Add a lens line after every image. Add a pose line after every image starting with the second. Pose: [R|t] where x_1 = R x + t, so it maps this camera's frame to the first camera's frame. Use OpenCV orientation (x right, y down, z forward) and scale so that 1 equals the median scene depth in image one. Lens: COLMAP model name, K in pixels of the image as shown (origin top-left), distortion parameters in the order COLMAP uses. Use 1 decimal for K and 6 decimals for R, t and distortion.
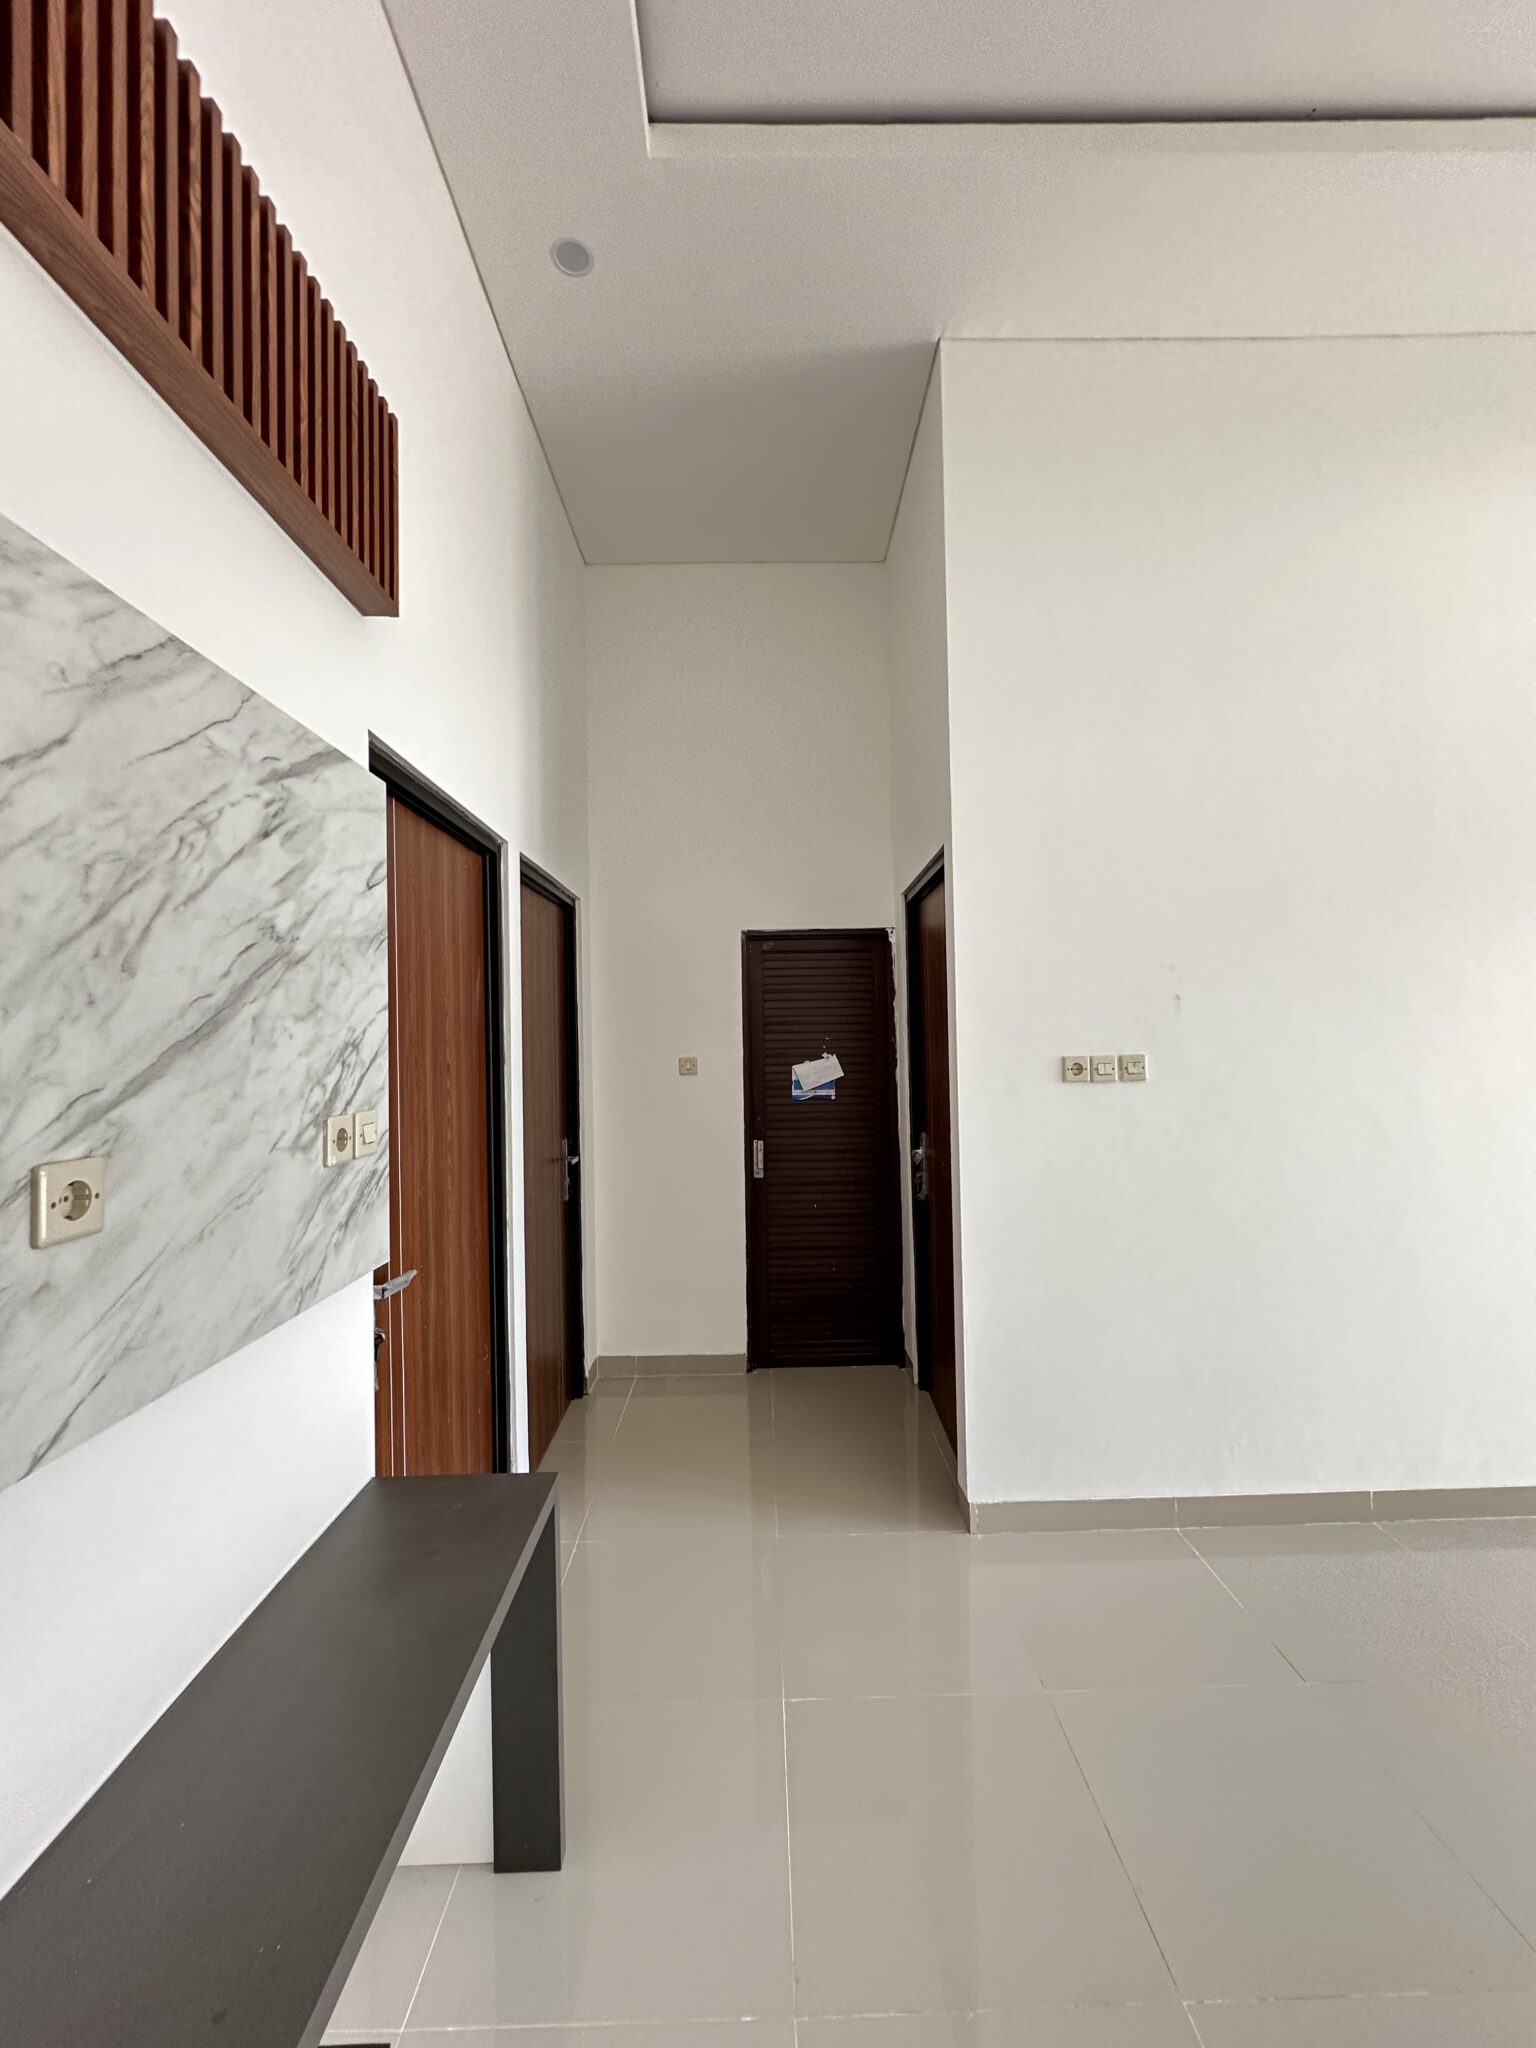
lens RADIAL K [[814.9, 0, 768.0], [0, 814.9, 1024.0], [0, 0, 1]] dist [-0.002452, -0.000287]
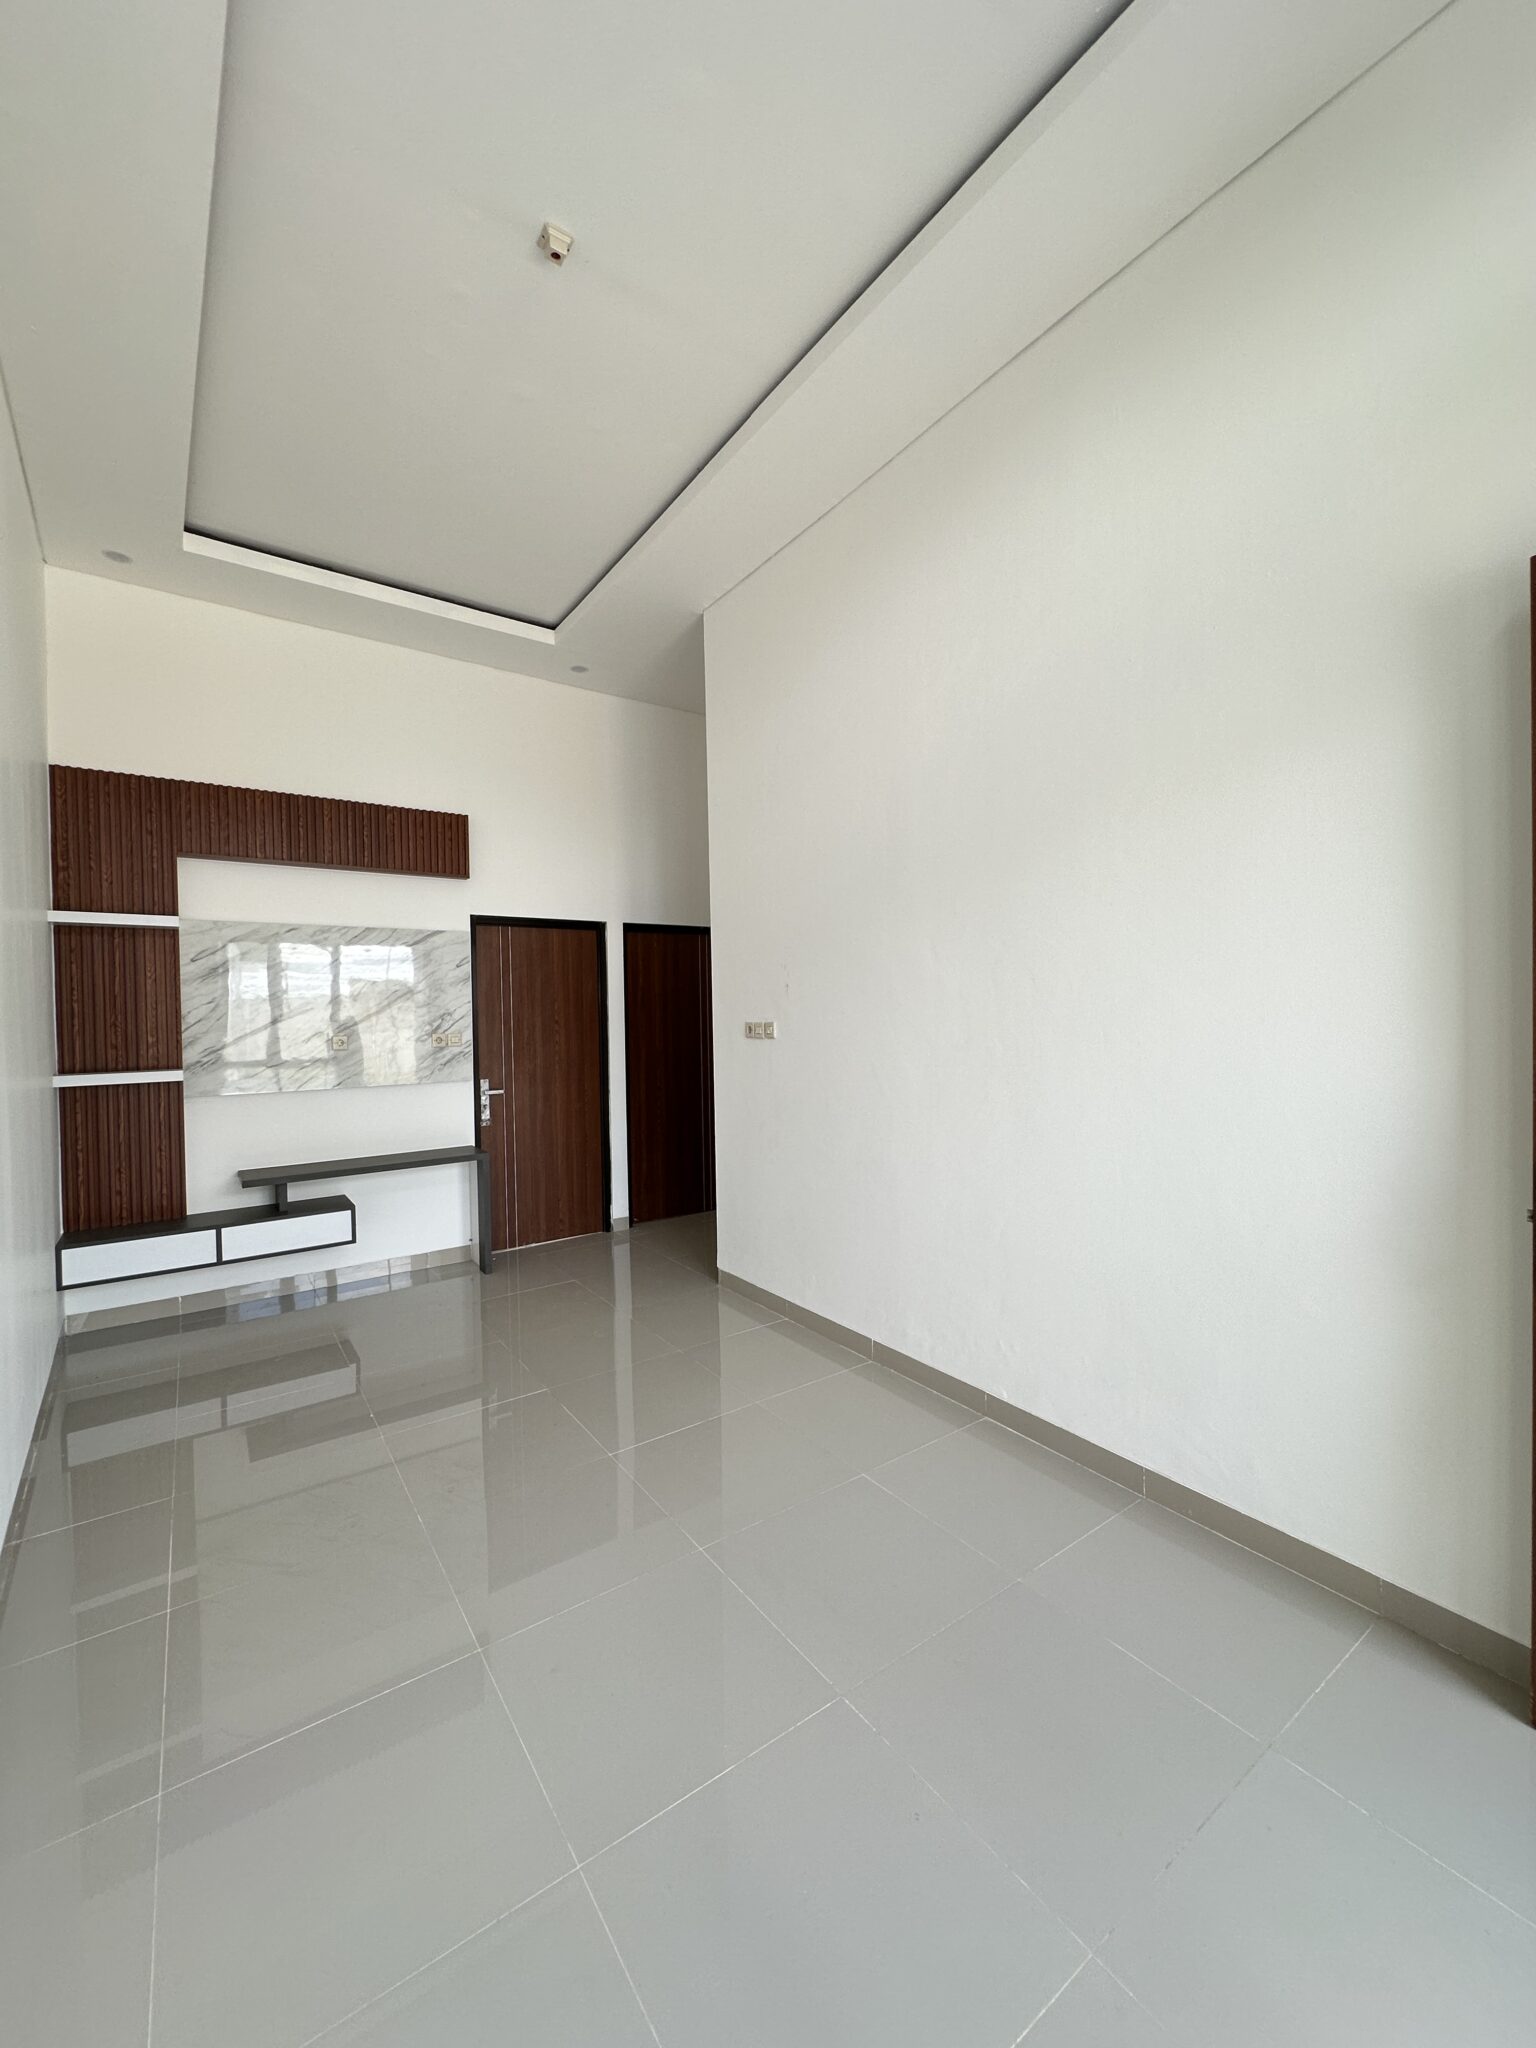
lens RADIAL K [[814.9, 0, 768.0], [0, 814.9, 1024.0], [0, 0, 1]] dist [-0.002452, -0.000287]
pose [[0.568652, 0.018735, -0.822365, 1.770723], [0.021718, 0.999050, 0.037778, -0.018934], [0.822291, -0.039342, 0.567705, 0.086600]]
